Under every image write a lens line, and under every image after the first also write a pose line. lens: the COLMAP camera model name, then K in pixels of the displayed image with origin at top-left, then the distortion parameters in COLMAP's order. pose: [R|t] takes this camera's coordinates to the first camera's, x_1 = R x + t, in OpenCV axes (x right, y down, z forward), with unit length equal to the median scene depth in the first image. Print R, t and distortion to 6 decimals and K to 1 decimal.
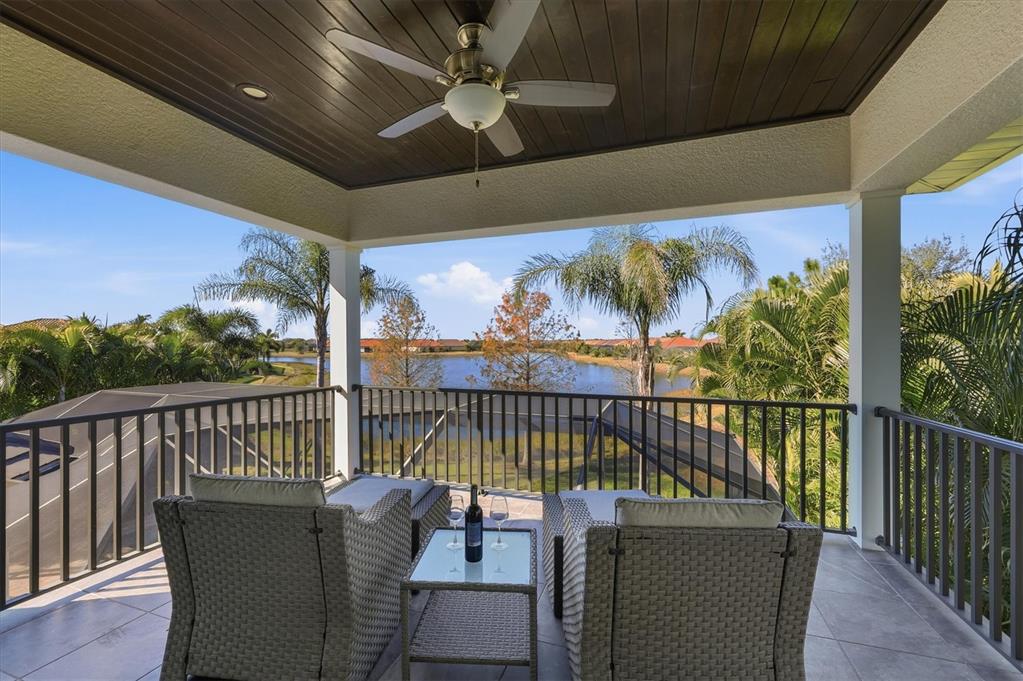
lens RADIAL K [[415.8, 0, 517.0], [0, 415.8, 345.2], [0, 0, 1]] dist [0.003995, 0.000349]
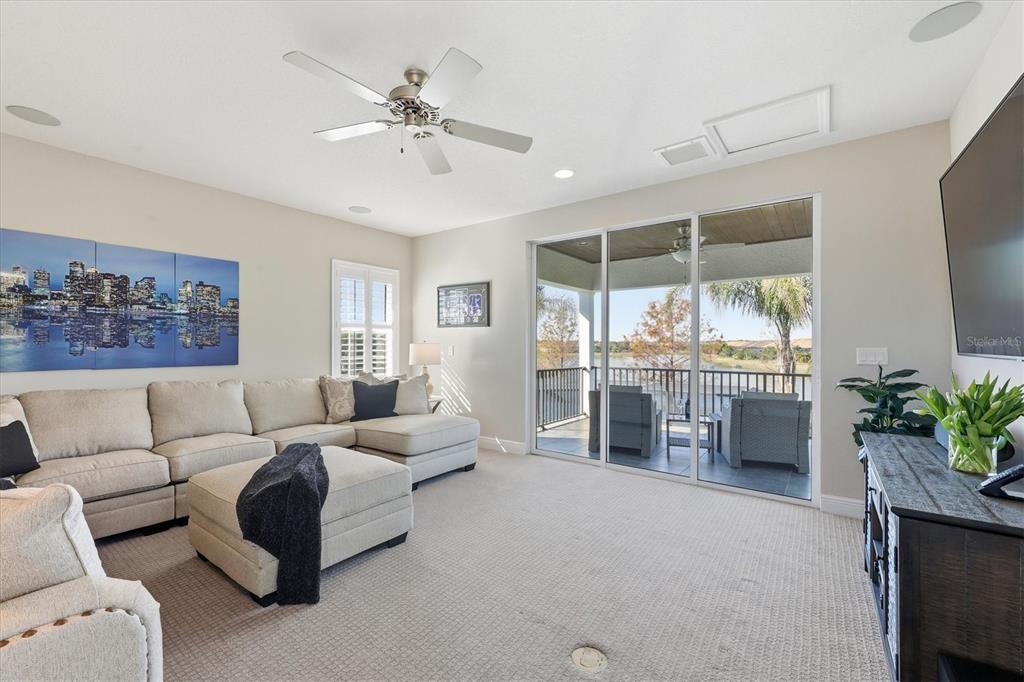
lens RADIAL K [[416.3, 0, 515.3], [0, 416.3, 342.0], [0, 0, 1]] dist [0.003995, 0.000349]
pose [[0.952981, 0.001022, -0.303030, -0.036054], [-0.004213, 0.999942, -0.009876, 0.001221], [0.303002, 0.010688, 0.952930, -0.206885]]
